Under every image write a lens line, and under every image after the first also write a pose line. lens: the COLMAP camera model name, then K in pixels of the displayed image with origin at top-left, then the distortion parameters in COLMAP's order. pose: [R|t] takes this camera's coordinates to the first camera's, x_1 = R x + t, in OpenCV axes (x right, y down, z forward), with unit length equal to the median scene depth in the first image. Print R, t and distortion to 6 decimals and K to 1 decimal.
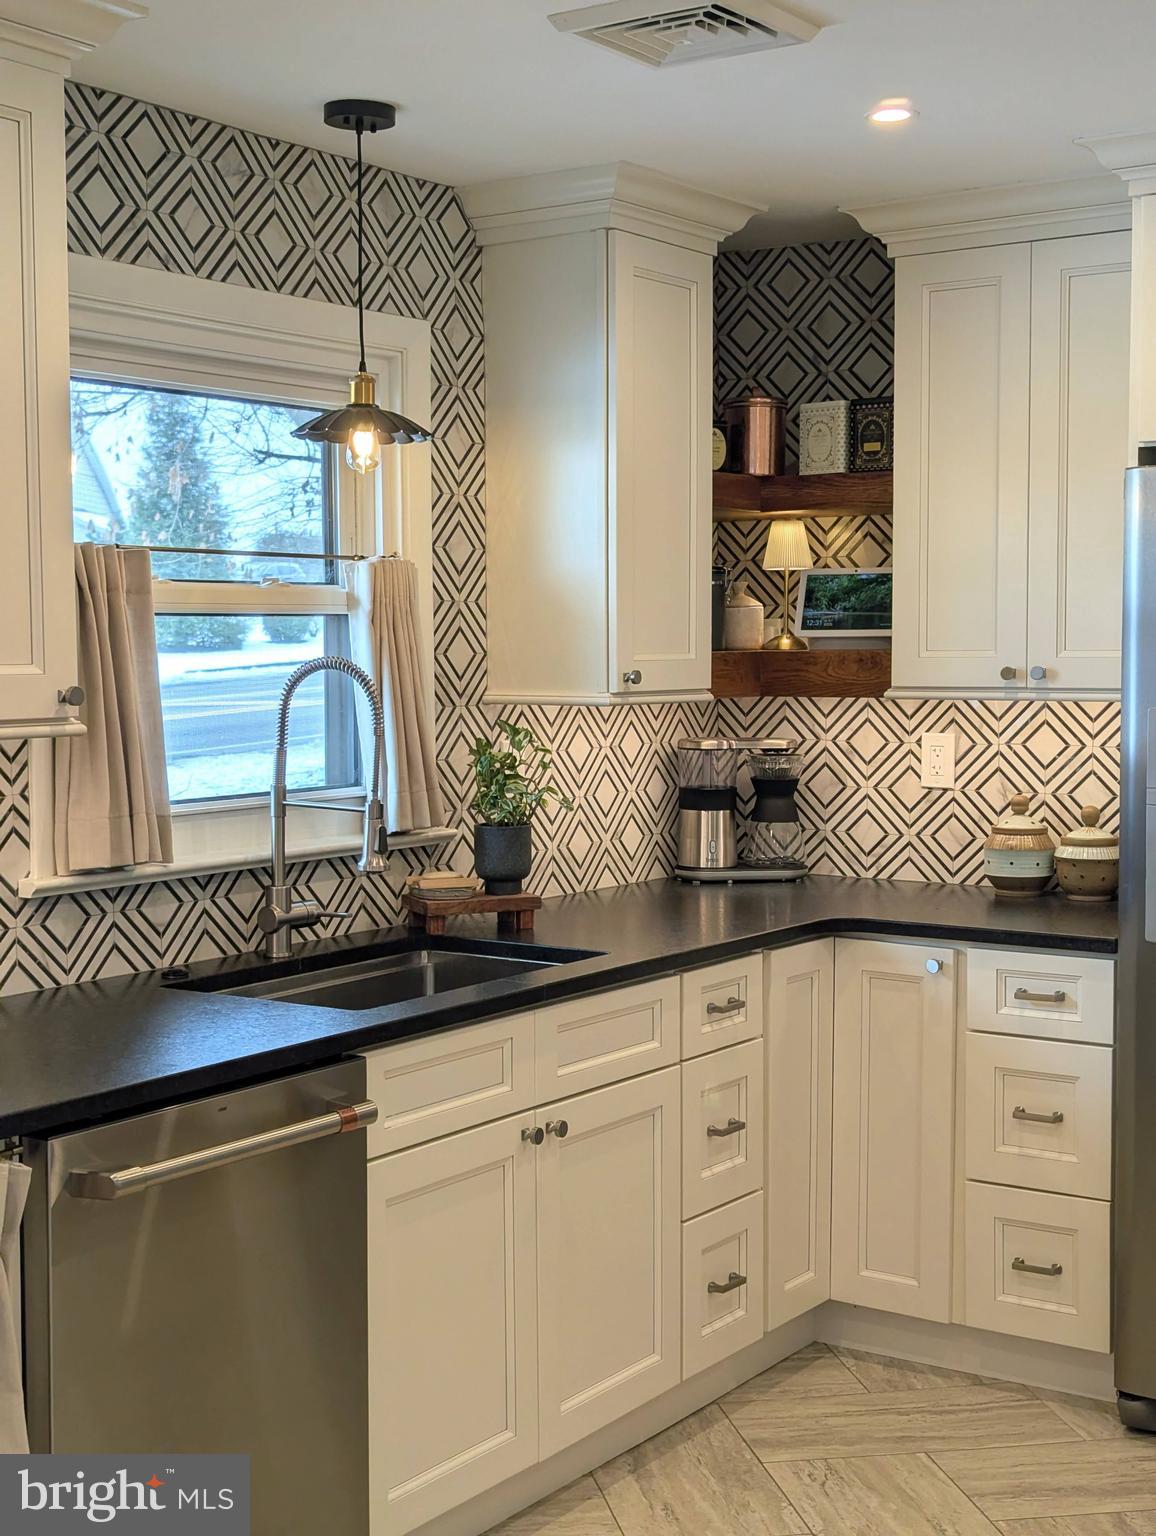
lens RADIAL K [[2163.4, 0, 575.7], [0, 2163.4, 778.8], [0, 0, 1]] dist [0.035097, 0.000000]
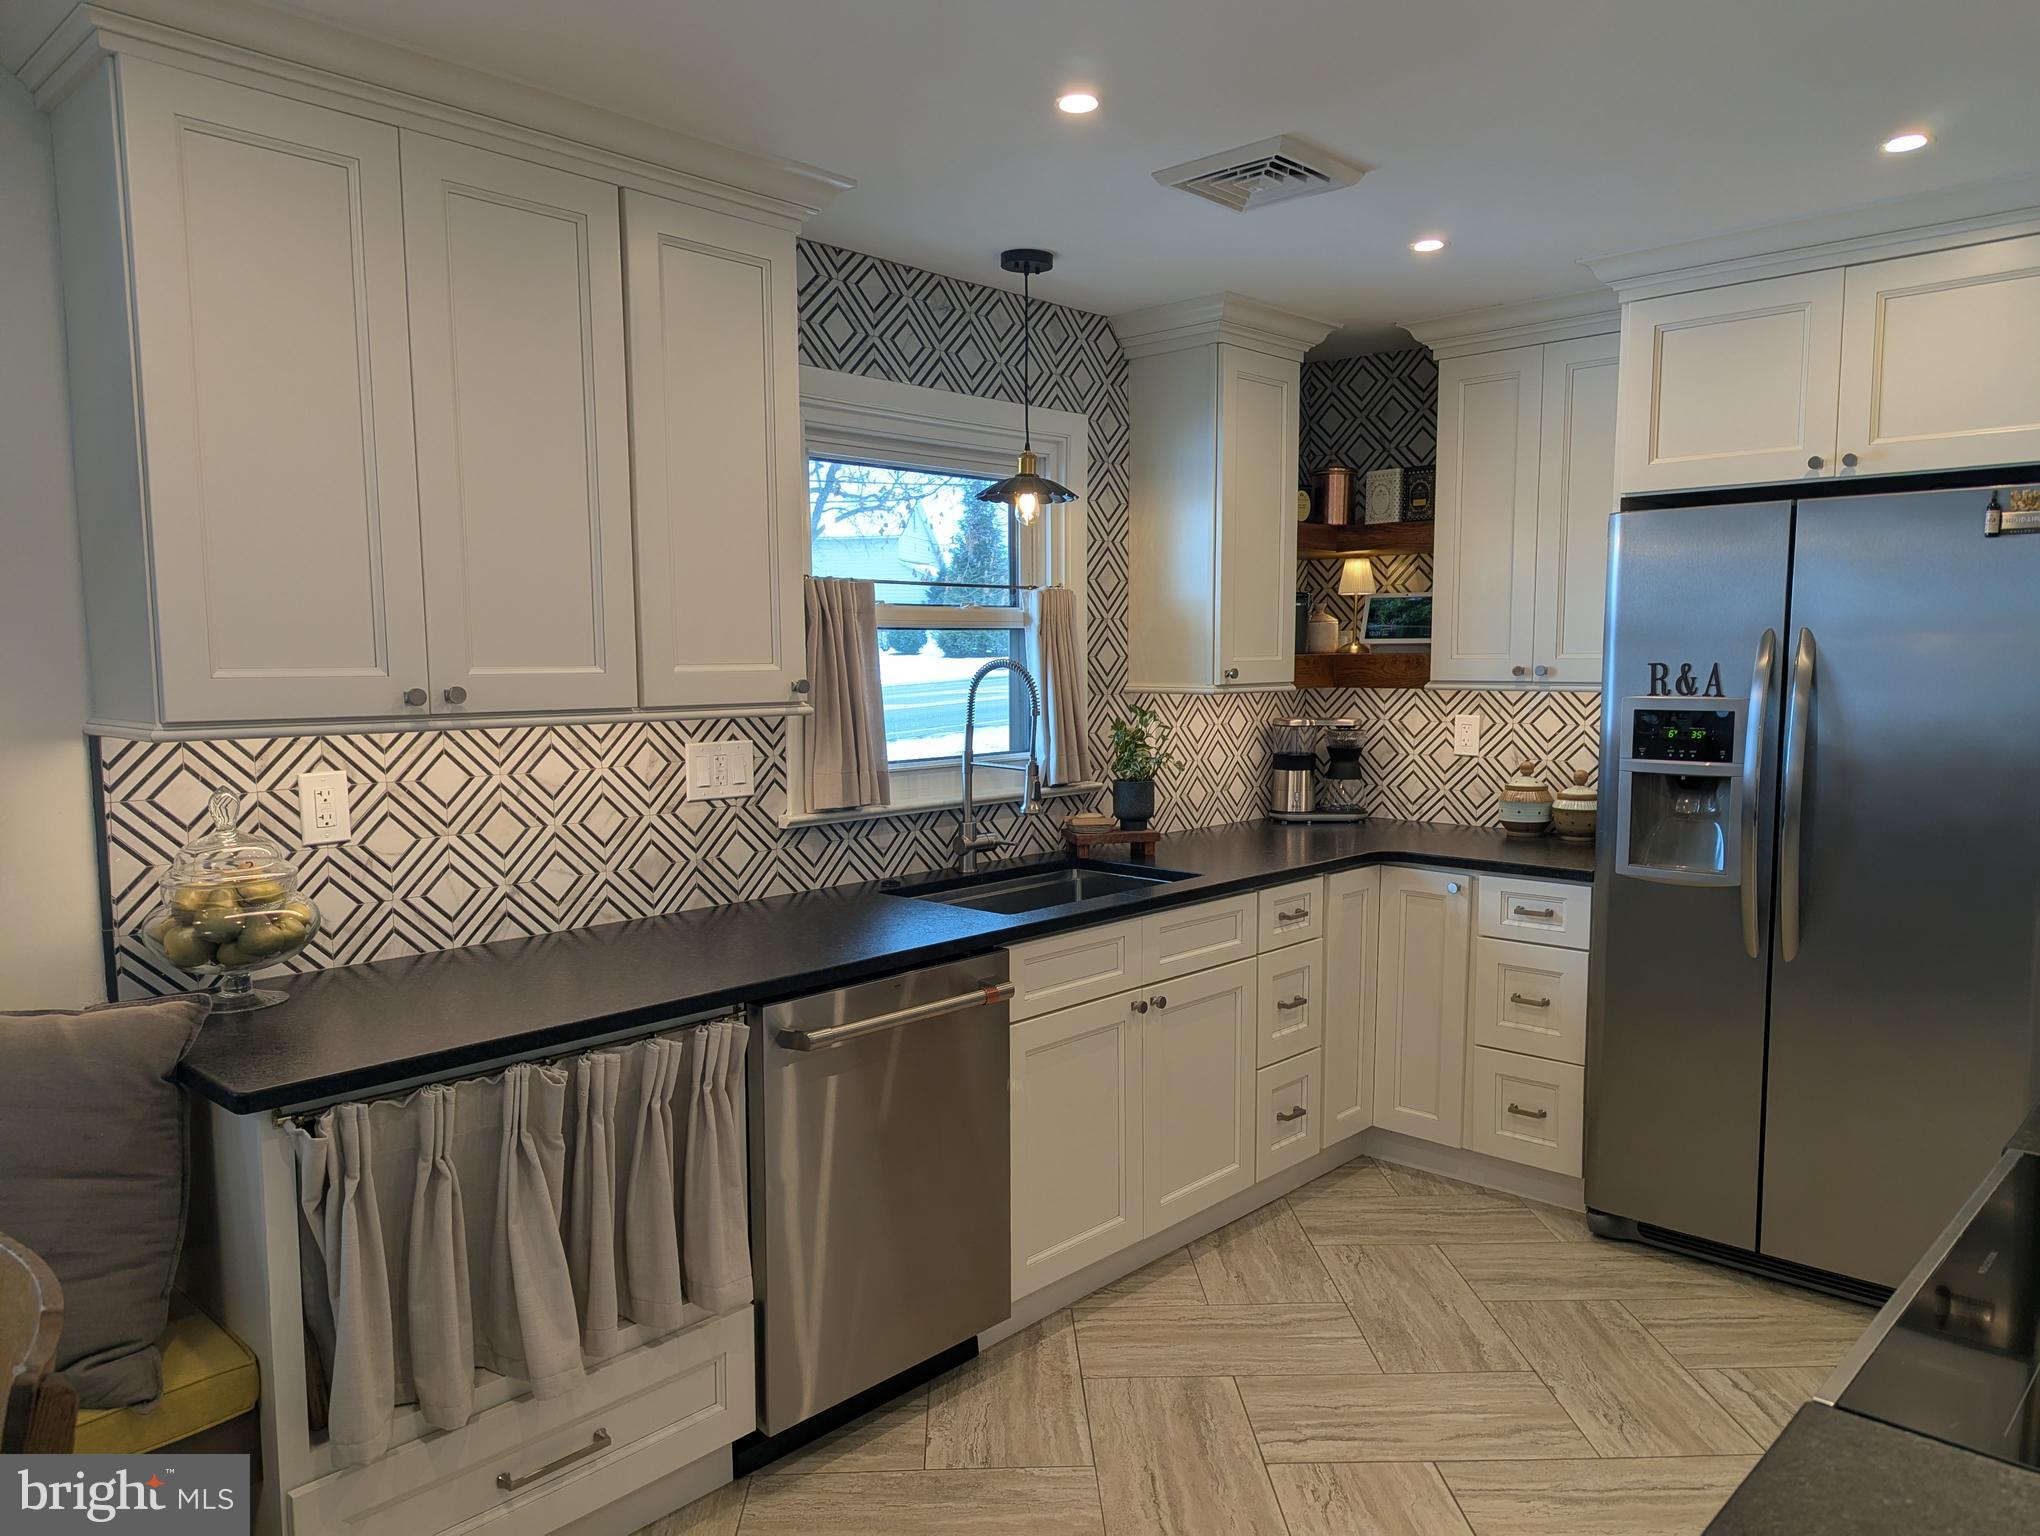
lens RADIAL K [[1453.8, 0, 1033.4], [0, 1453.8, 806.2], [0, 0, 1]] dist [0.034788, -0.018525]
pose [[0.989612, 0.014702, -0.143010, 0.035186], [-0.008425, 0.998978, 0.044401, -0.002736], [0.143516, -0.042734, 0.988725, 0.064436]]
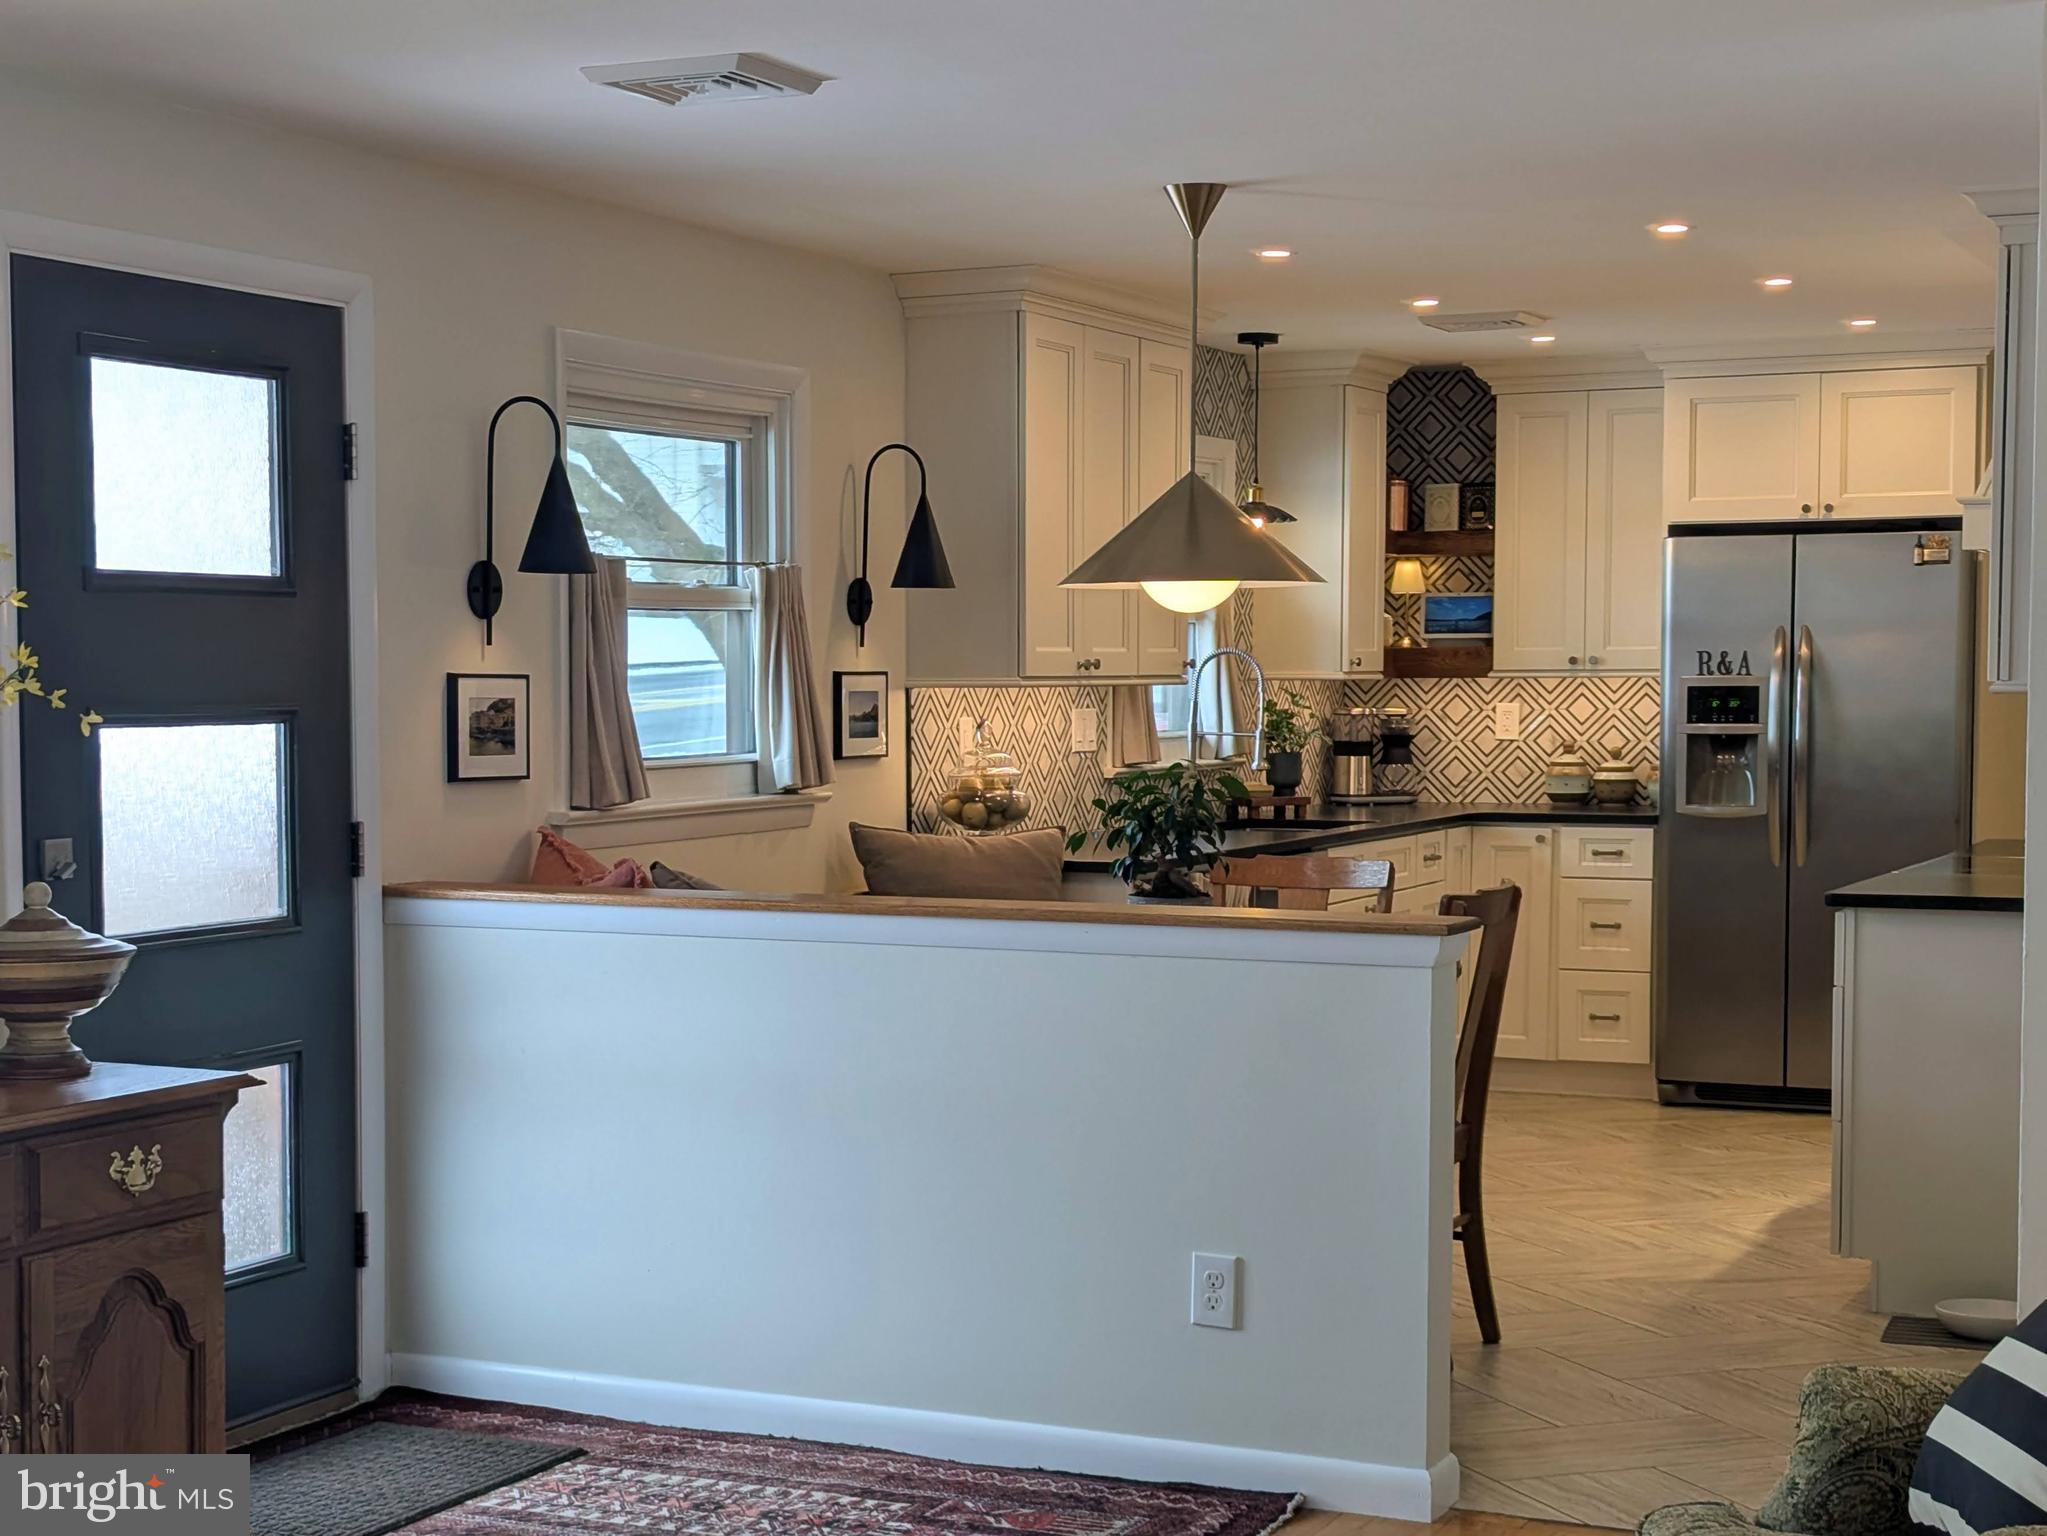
lens RADIAL K [[2883.1, 0, 1030.6], [0, 2883.1, 891.7], [0, 0, 1]] dist [0.035097, 0.000000]
pose [[0.989788, -0.011562, 0.142078, -0.529048], [0.009353, 0.999825, 0.016207, 0.088155], [-0.142241, -0.014713, 0.989723, -1.110025]]
